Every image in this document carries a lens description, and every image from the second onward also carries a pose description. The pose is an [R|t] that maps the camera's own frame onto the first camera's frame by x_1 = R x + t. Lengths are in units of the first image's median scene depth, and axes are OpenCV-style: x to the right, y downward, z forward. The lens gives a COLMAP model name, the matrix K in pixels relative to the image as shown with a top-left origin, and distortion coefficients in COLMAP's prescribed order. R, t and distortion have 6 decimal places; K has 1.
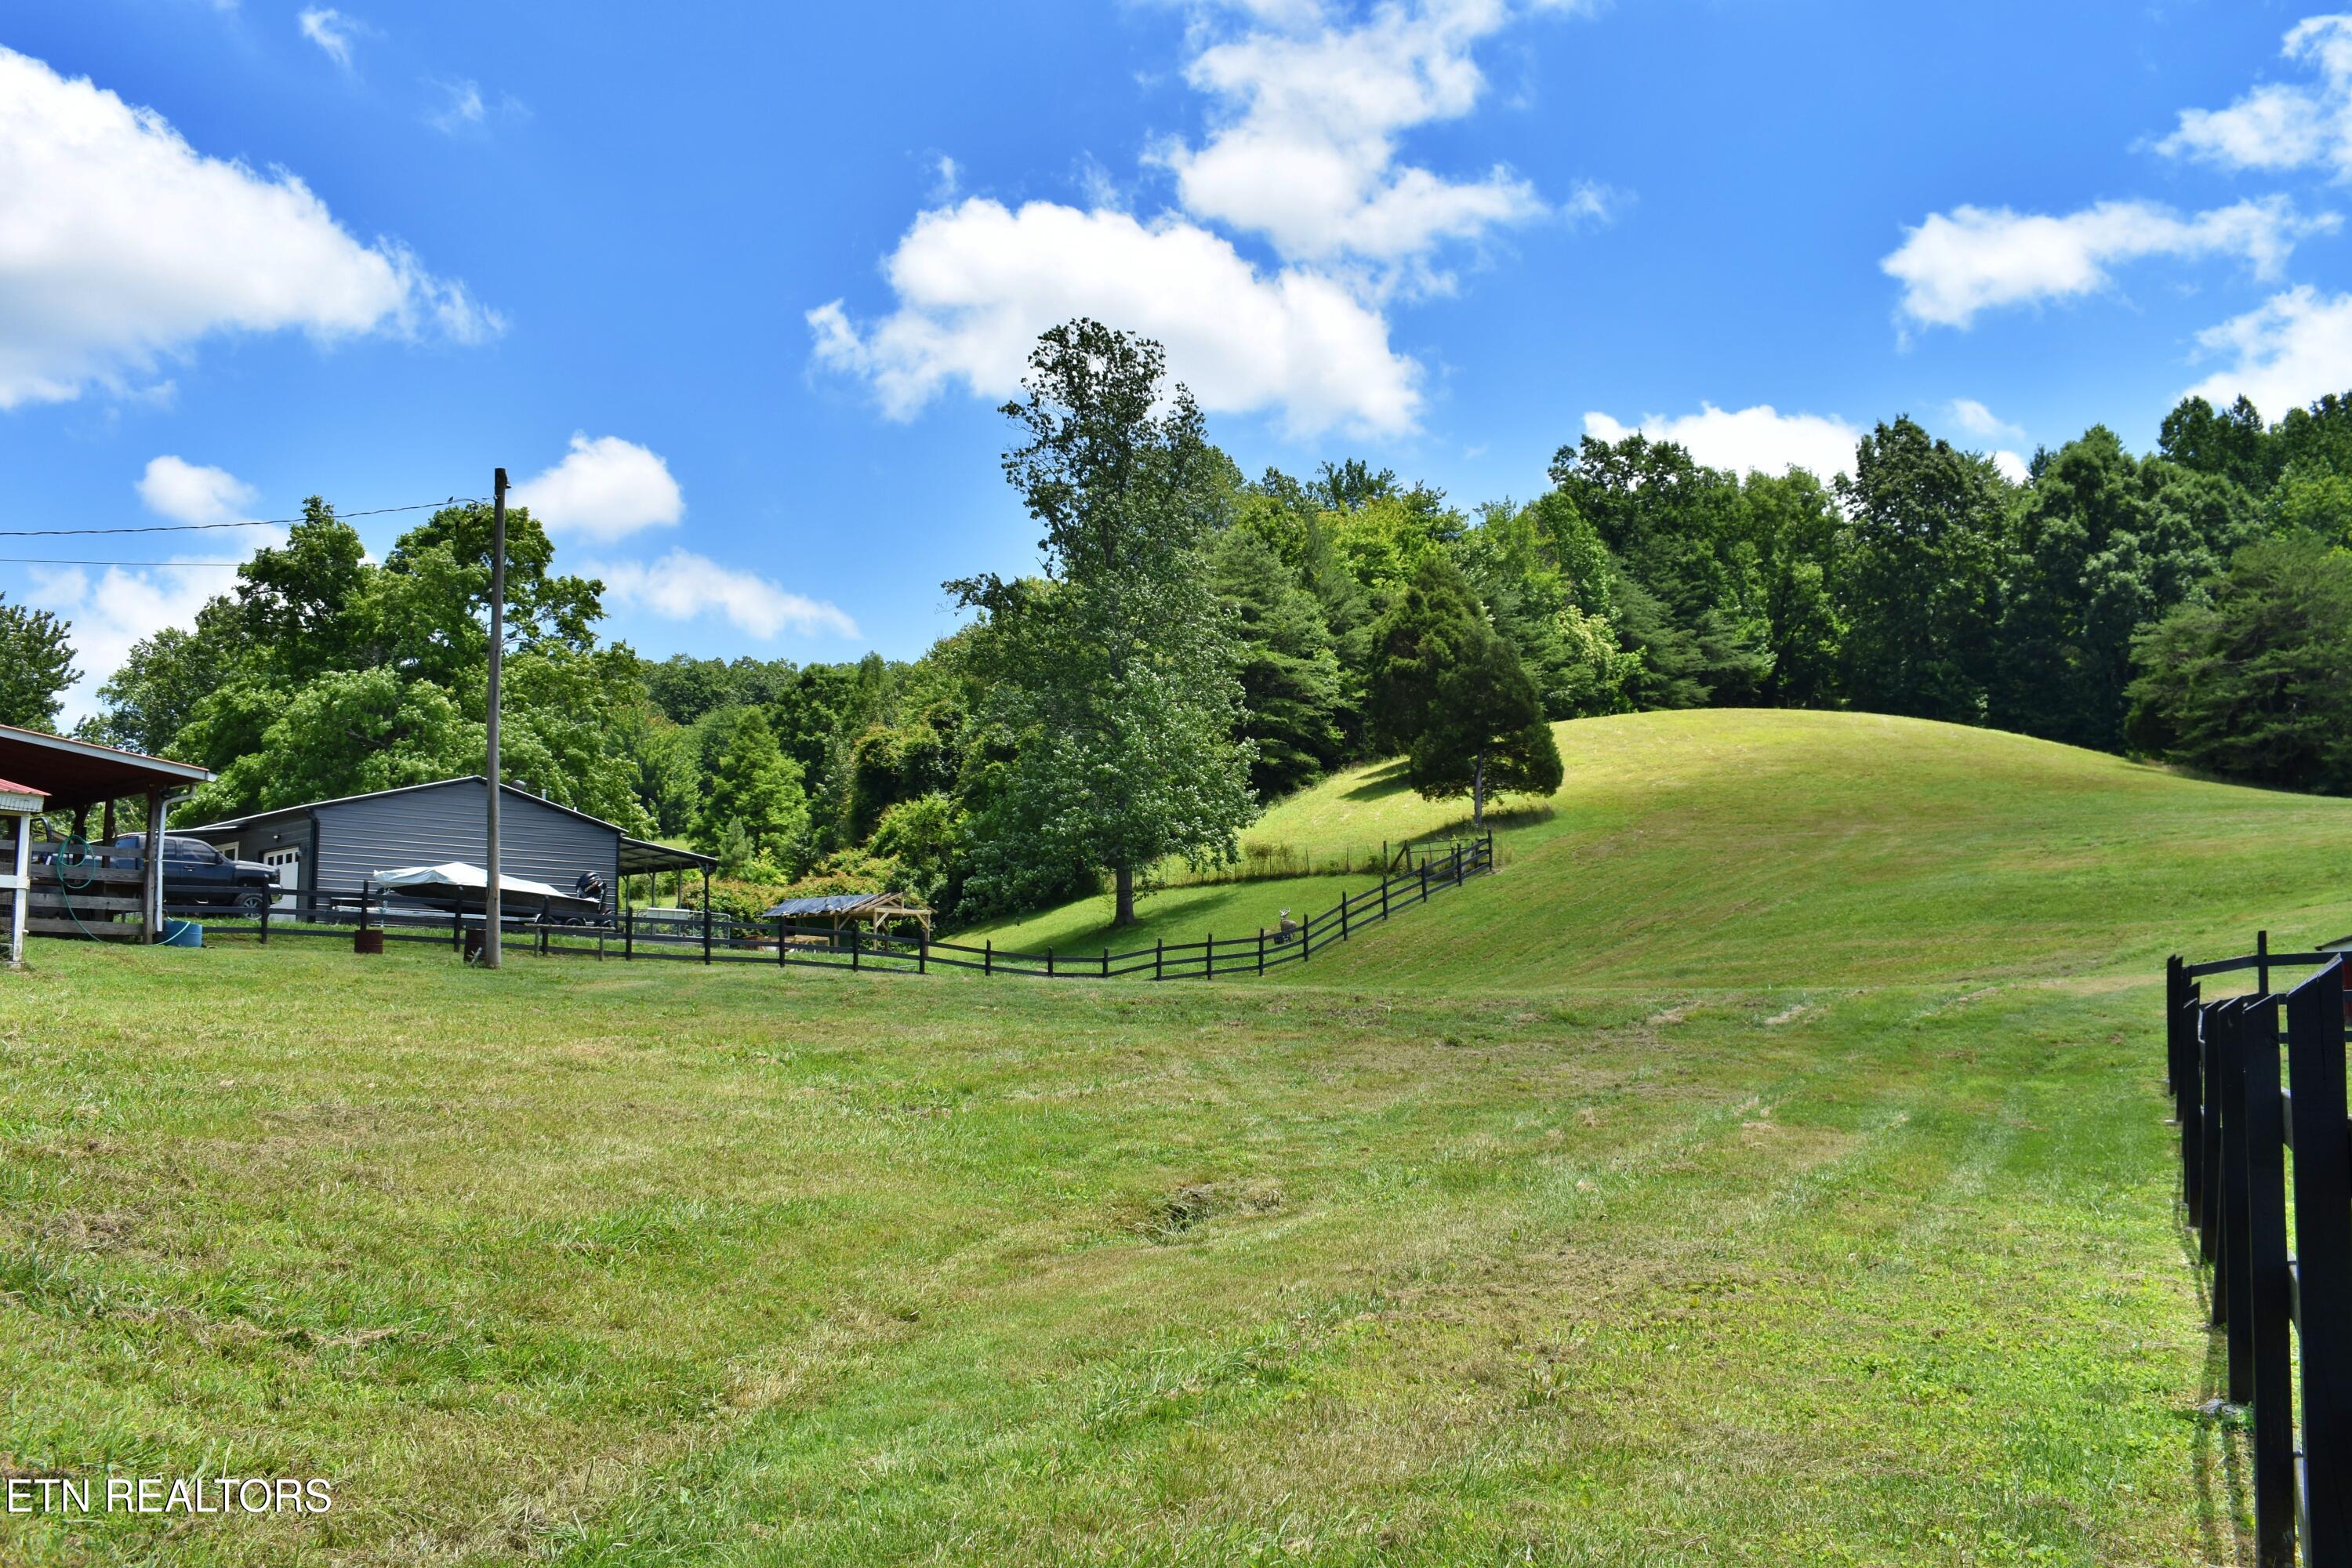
lens RADIAL K [[2163.9, 0, 1176.0], [0, 2163.9, 784.0], [0, 0, 1]] dist [-0.091315, 0.008388]
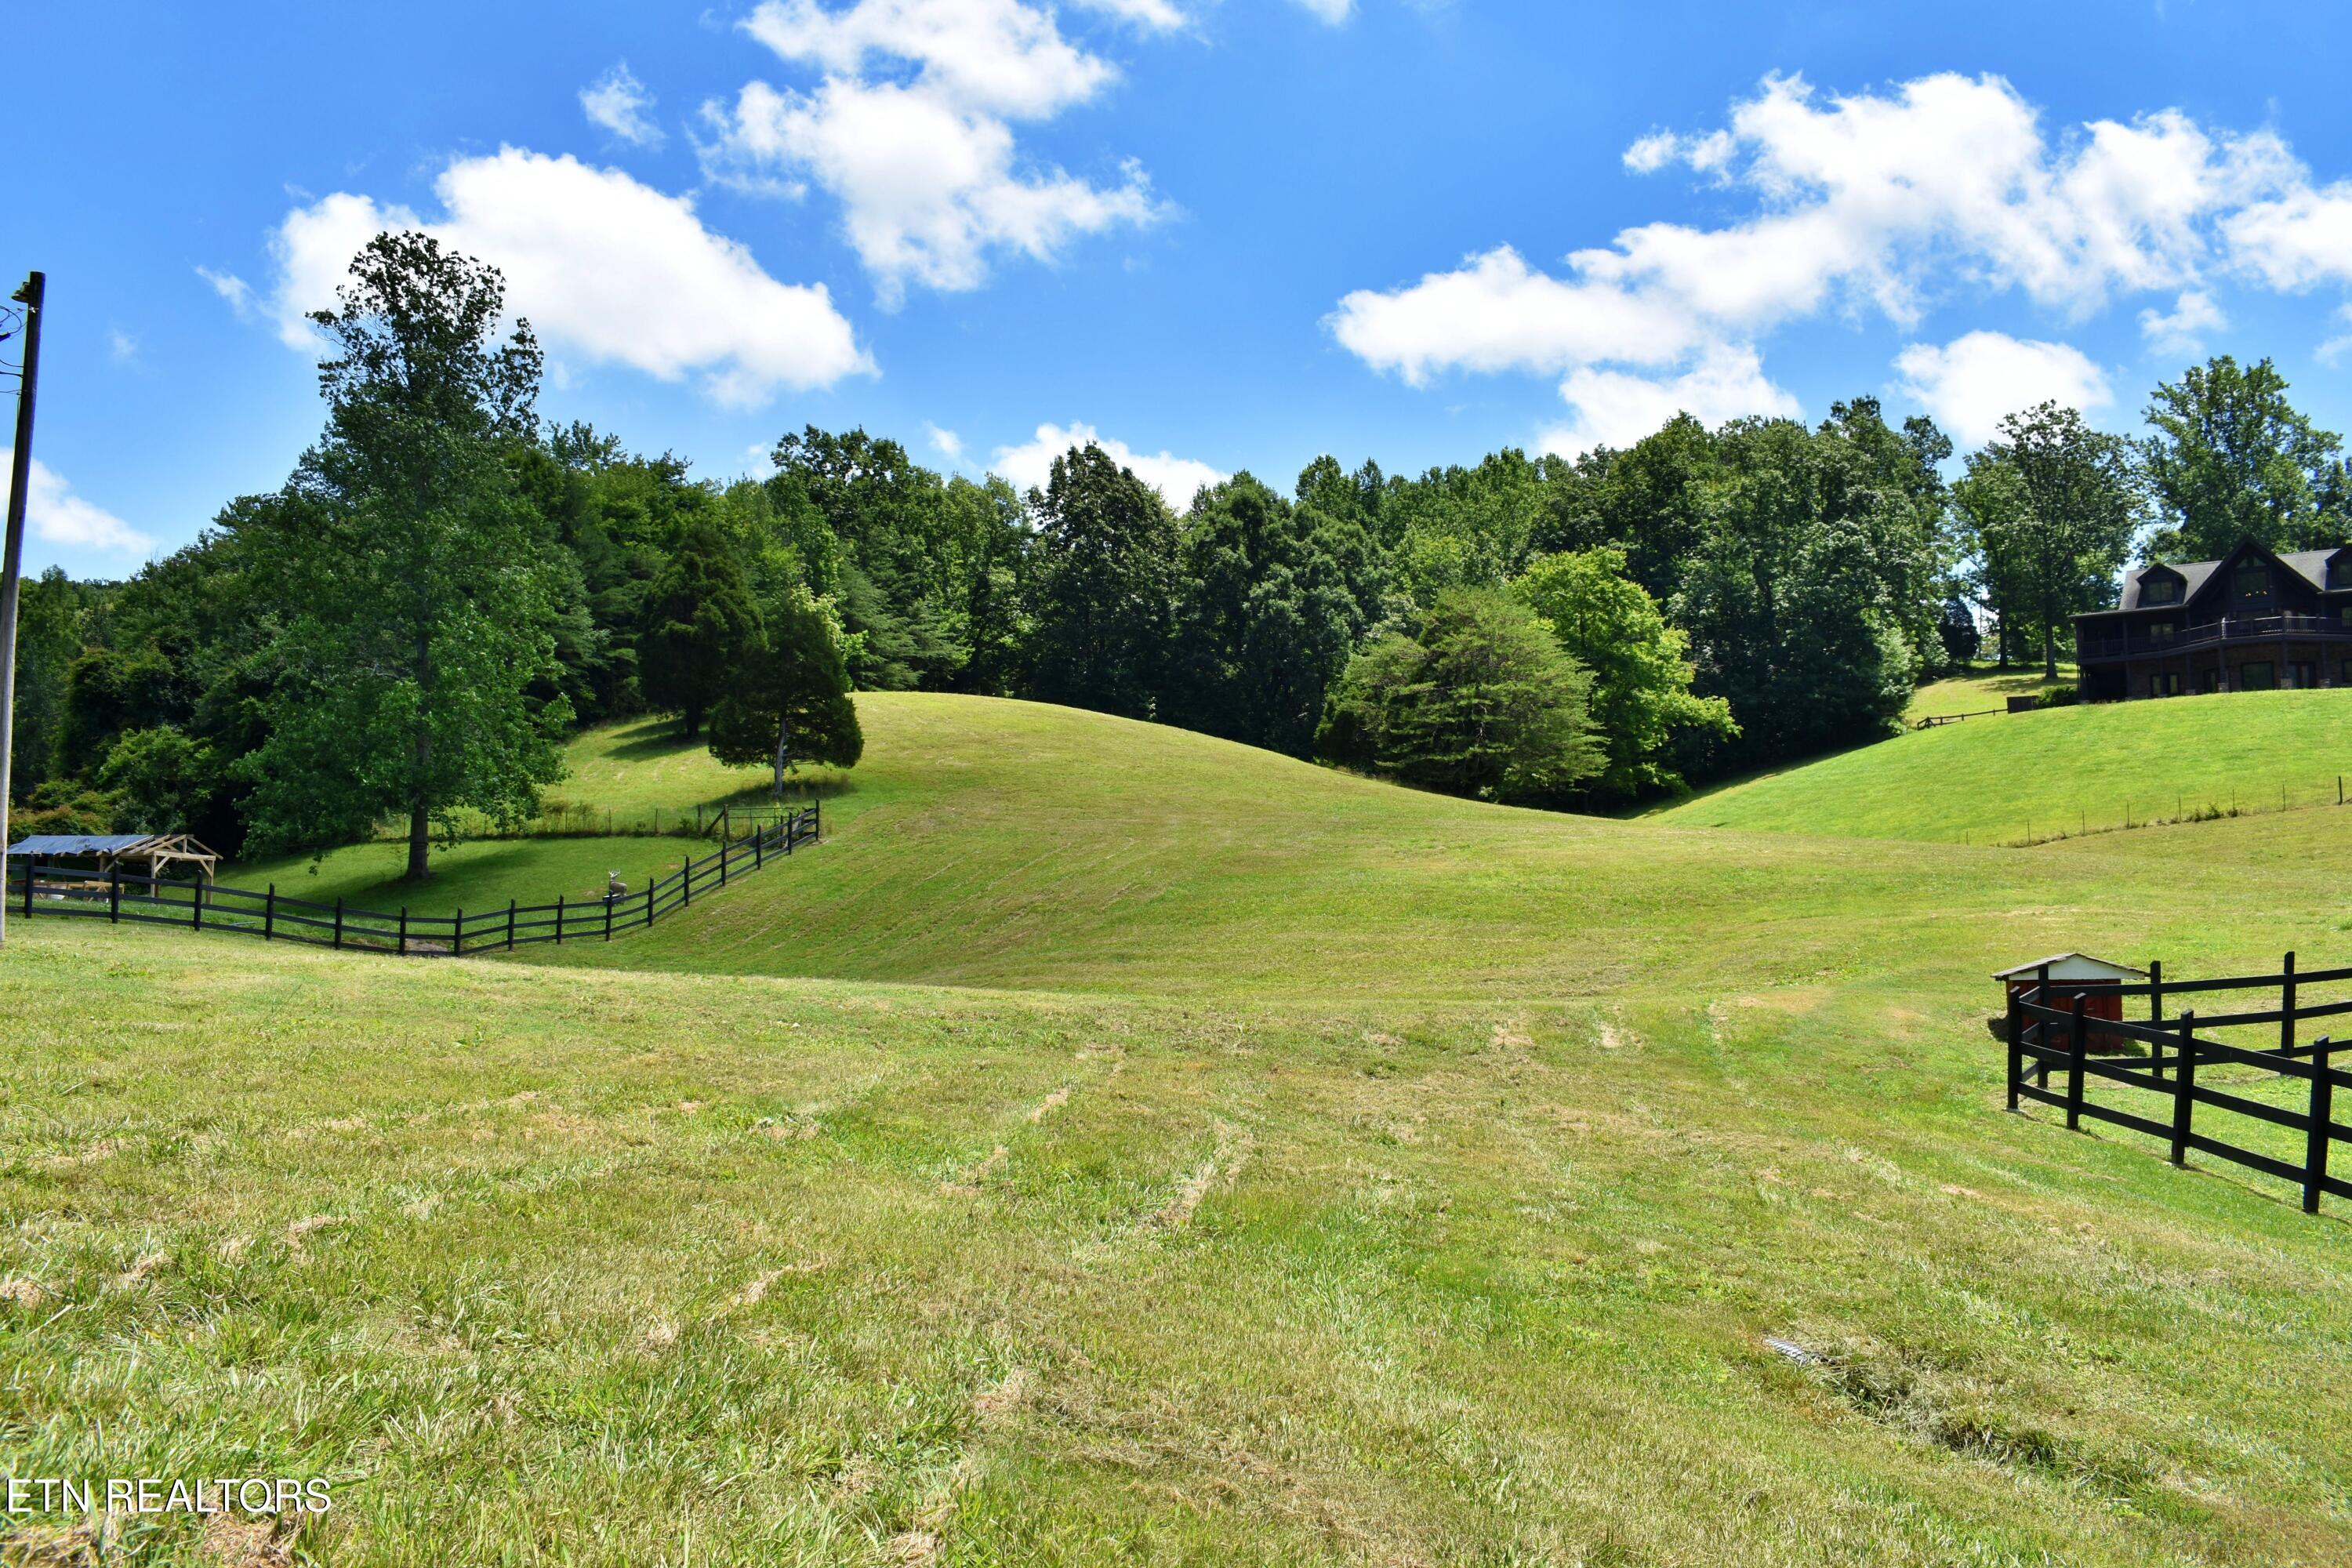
lens RADIAL K [[1977.7, 0, 1180.7], [0, 1977.7, 774.8], [0, 0, 1]] dist [-0.096709, 0.016682]
pose [[0.904206, 0.058315, 0.423096, -0.049569], [-0.062988, 0.998010, -0.002941, 0.000803], [-0.422426, -0.023991, 0.906080, 0.050985]]
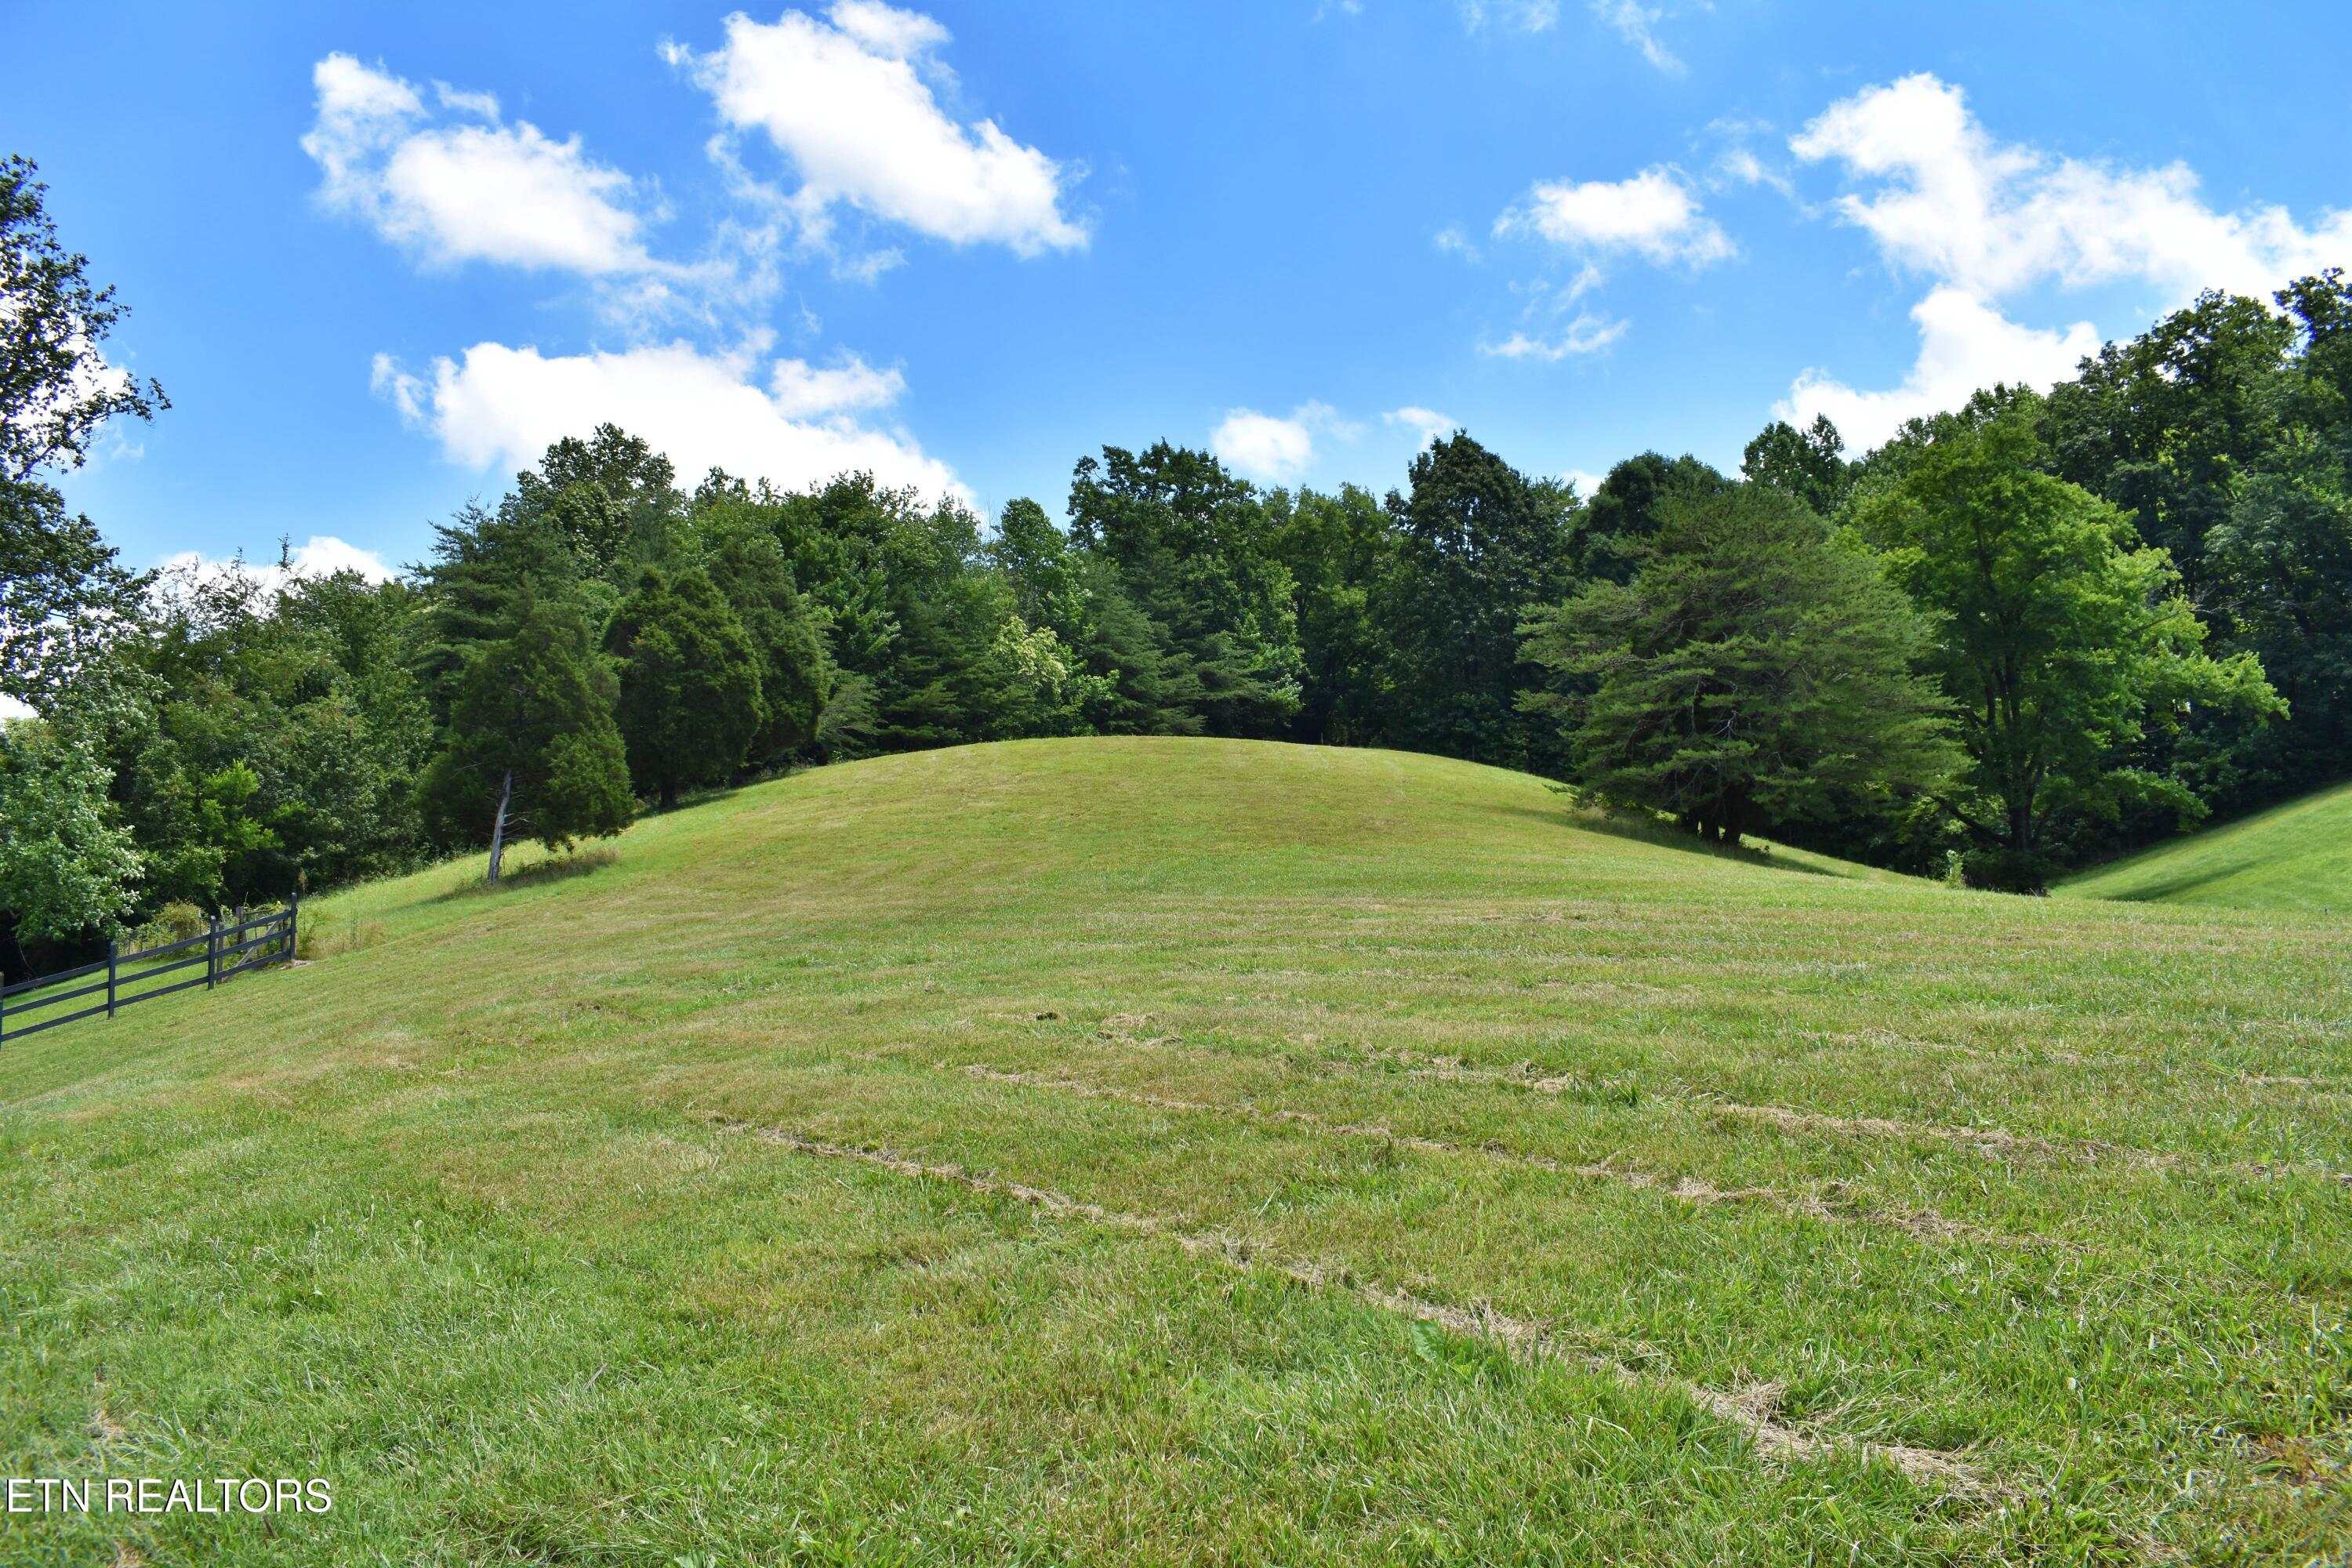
lens RADIAL K [[1838.6, 0, 1180.0], [0, 1838.6, 780.8], [0, 0, 1]] dist [-0.098097, 0.018120]
pose [[0.997538, 0.013087, 0.068903, 0.192293], [-0.011415, 0.999632, -0.024614, -0.000683], [-0.069200, 0.023767, 0.997320, 0.258336]]
